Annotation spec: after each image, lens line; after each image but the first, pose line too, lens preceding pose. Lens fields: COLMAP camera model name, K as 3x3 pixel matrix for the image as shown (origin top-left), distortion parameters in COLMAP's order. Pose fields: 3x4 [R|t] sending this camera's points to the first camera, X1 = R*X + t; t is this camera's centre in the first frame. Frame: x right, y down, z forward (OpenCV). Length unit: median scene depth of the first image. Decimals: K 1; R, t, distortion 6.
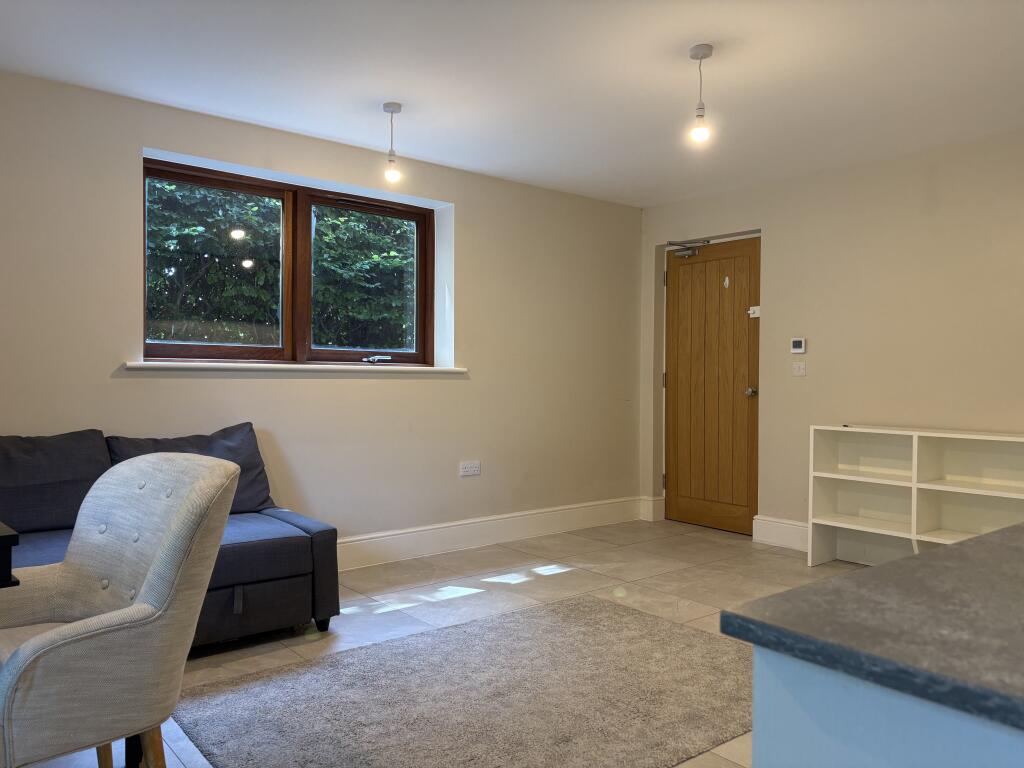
lens RADIAL K [[769.0, 0, 512.0], [0, 769.0, 384.0], [0, 0, 1]] dist [-0.003550, 0.001223]
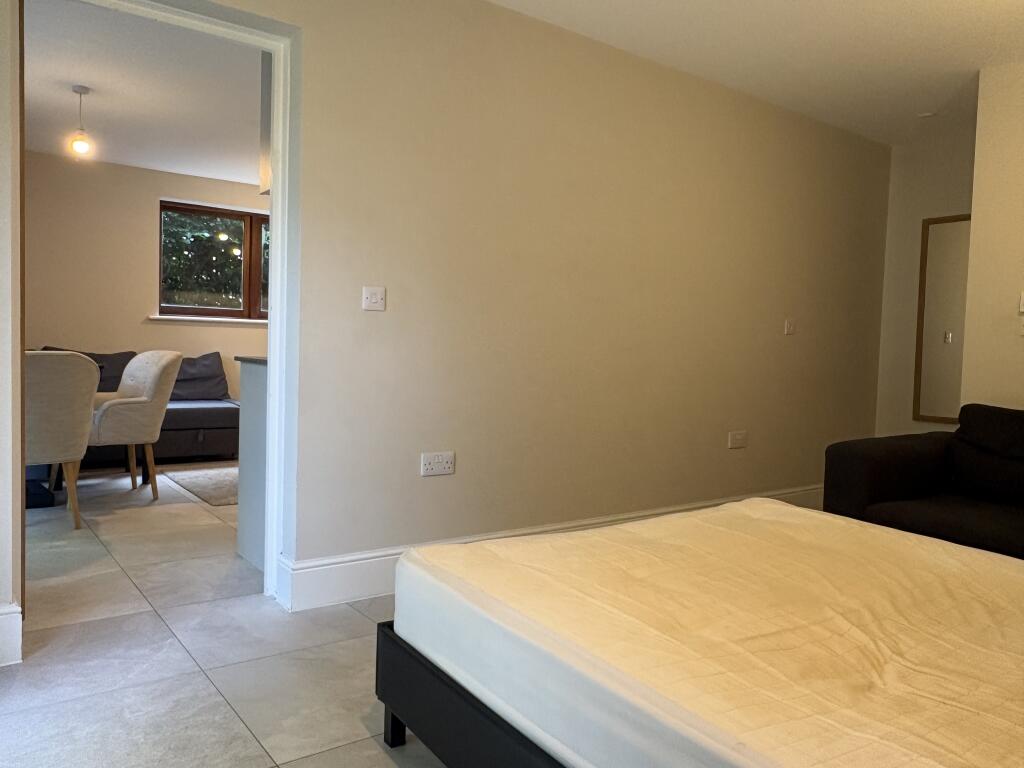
lens RADIAL K [[769.9, 0, 512.0], [0, 769.9, 384.0], [0, 0, 1]] dist [-0.004994, -0.002033]
pose [[0.998432, 0.023396, -0.050860, 0.428187], [-0.021423, 0.999010, 0.038997, 0.040823], [0.051722, -0.037847, 0.997944, -0.739596]]
